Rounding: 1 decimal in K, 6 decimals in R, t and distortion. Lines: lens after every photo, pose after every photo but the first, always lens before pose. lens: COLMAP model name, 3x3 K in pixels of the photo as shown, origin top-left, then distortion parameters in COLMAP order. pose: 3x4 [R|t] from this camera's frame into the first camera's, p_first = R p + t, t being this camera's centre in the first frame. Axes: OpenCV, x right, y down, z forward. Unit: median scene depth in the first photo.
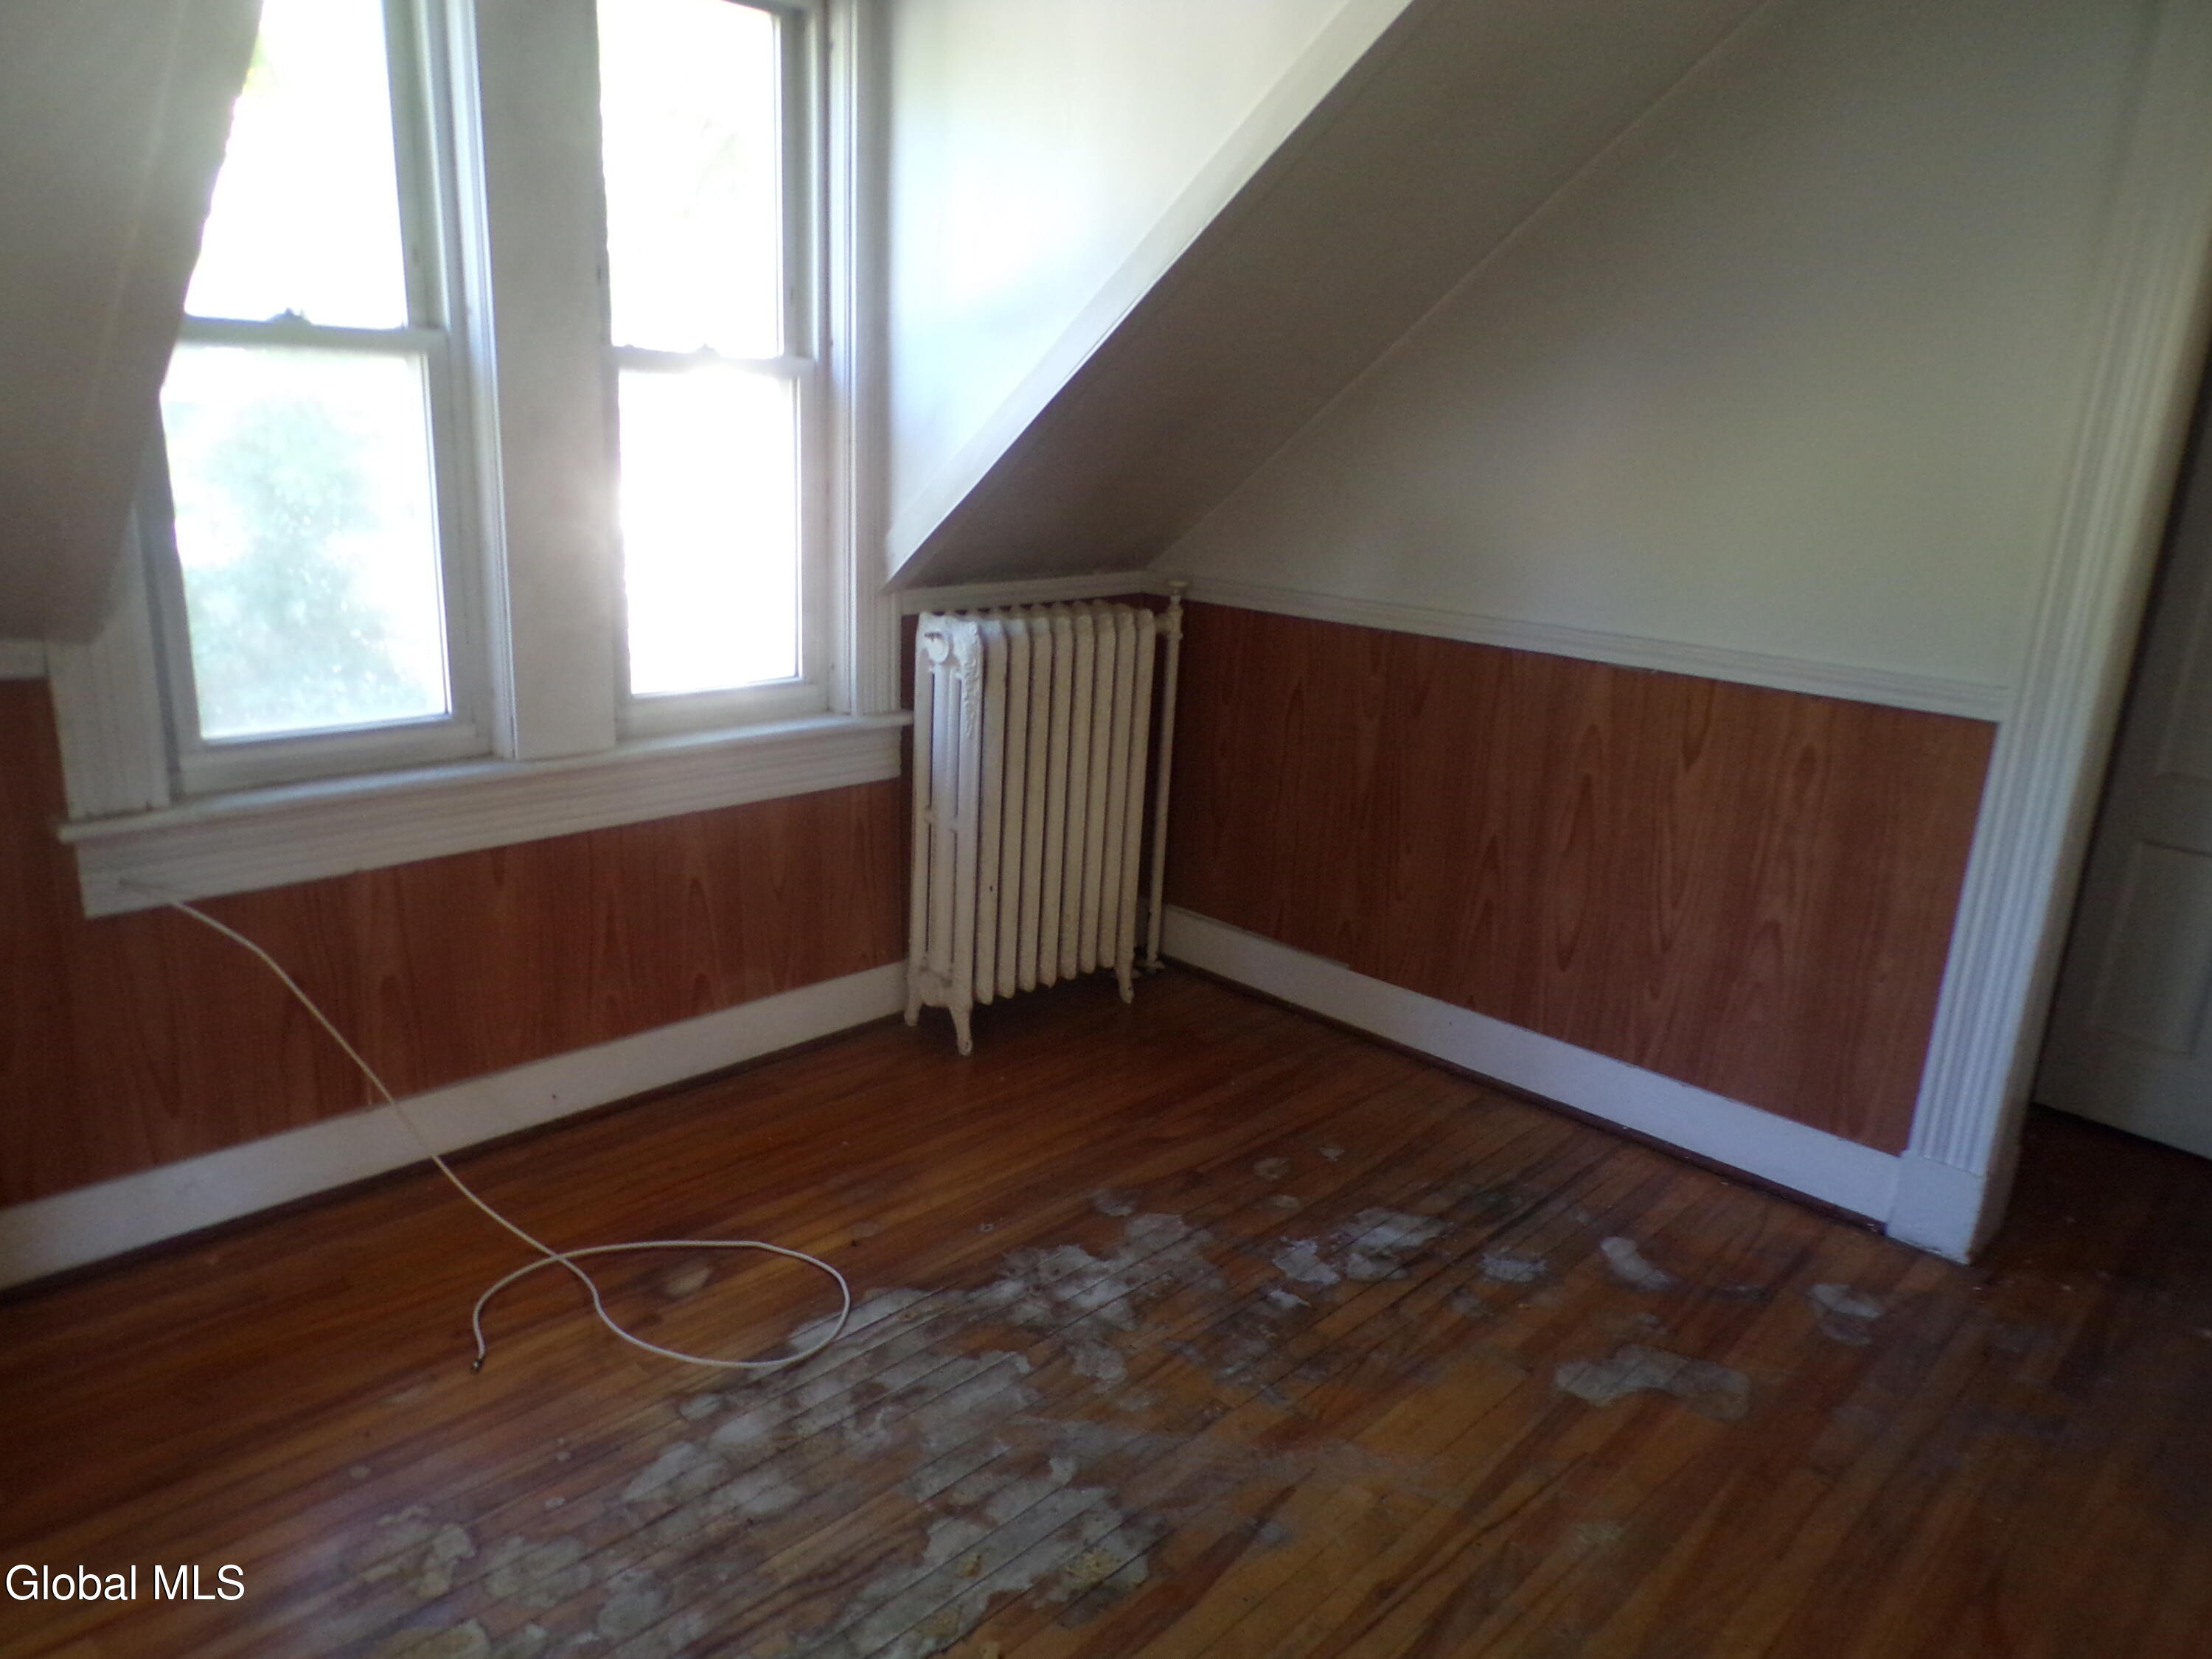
lens RADIAL K [[1495.8, 0, 1101.1], [0, 1495.8, 839.6], [0, 0, 1]] dist [-0.004707, 0.017212]
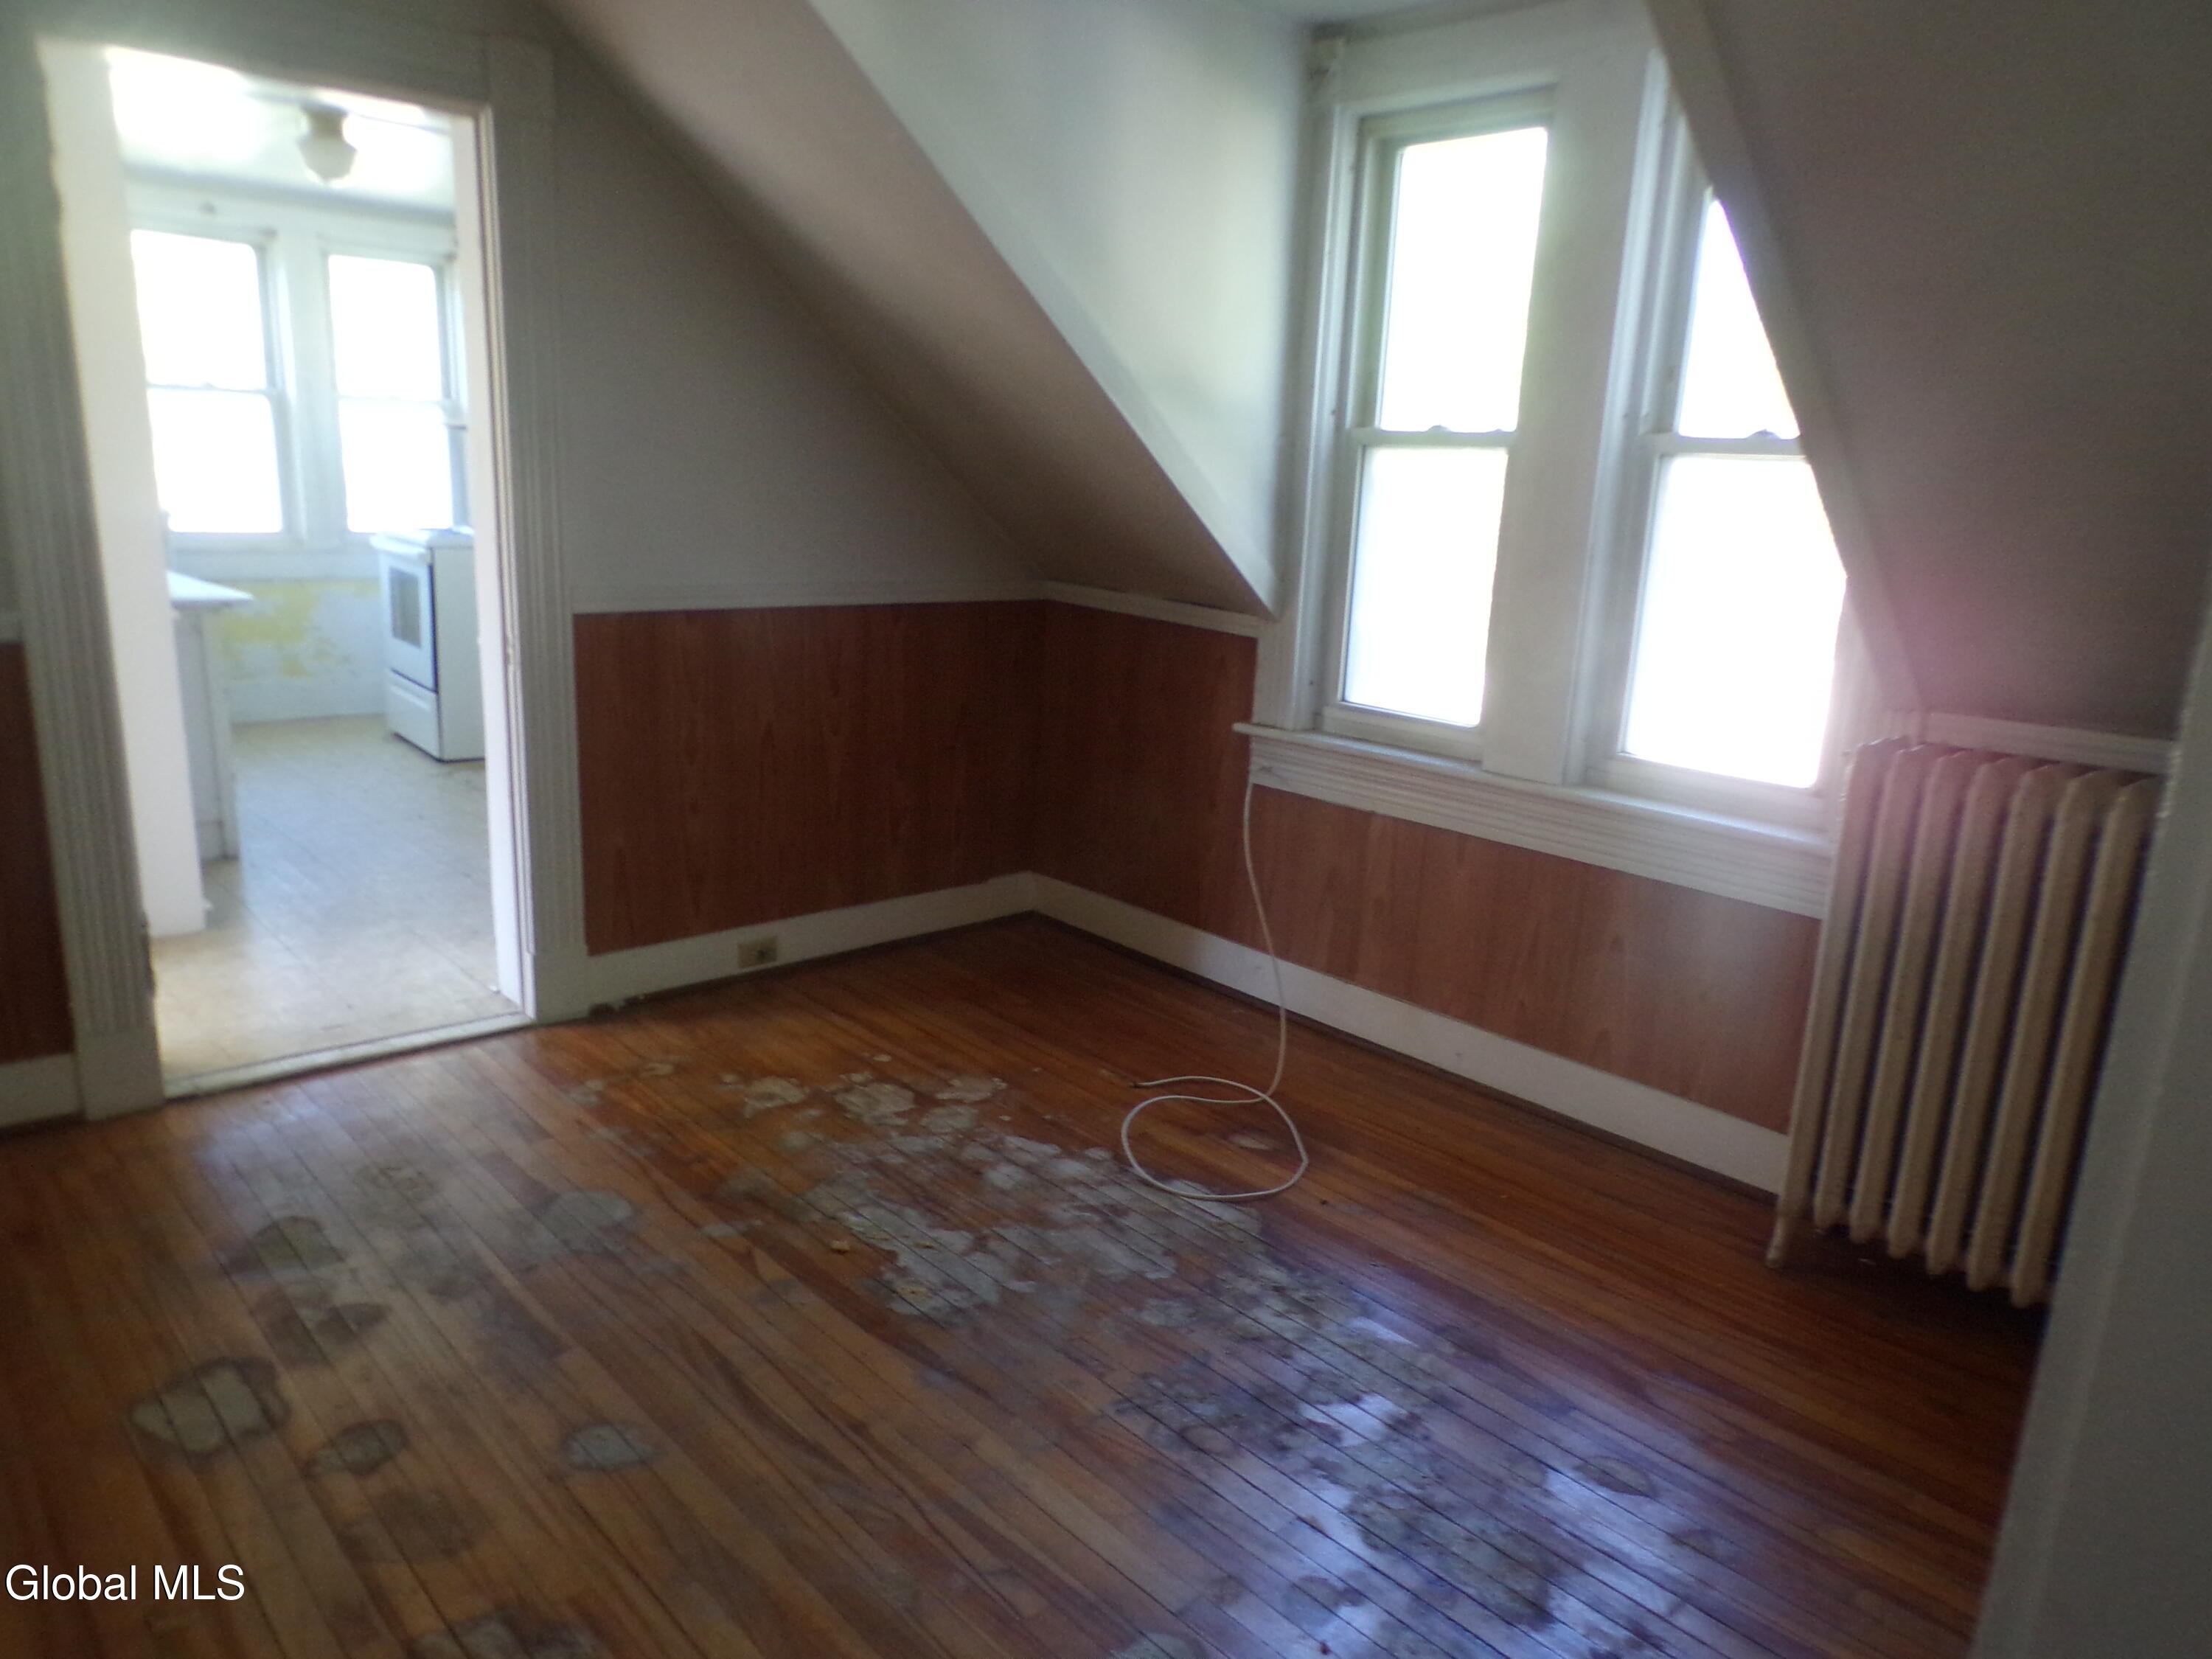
lens RADIAL K [[1495.8, 0, 1094.0], [0, 1495.8, 824.9], [0, 0, 1]] dist [-0.004707, 0.017212]
pose [[-0.051290, 0.181976, -0.981964, 1.039540], [-0.320235, 0.928341, 0.188765, -0.171874], [0.945949, 0.324141, 0.010661, 0.858167]]
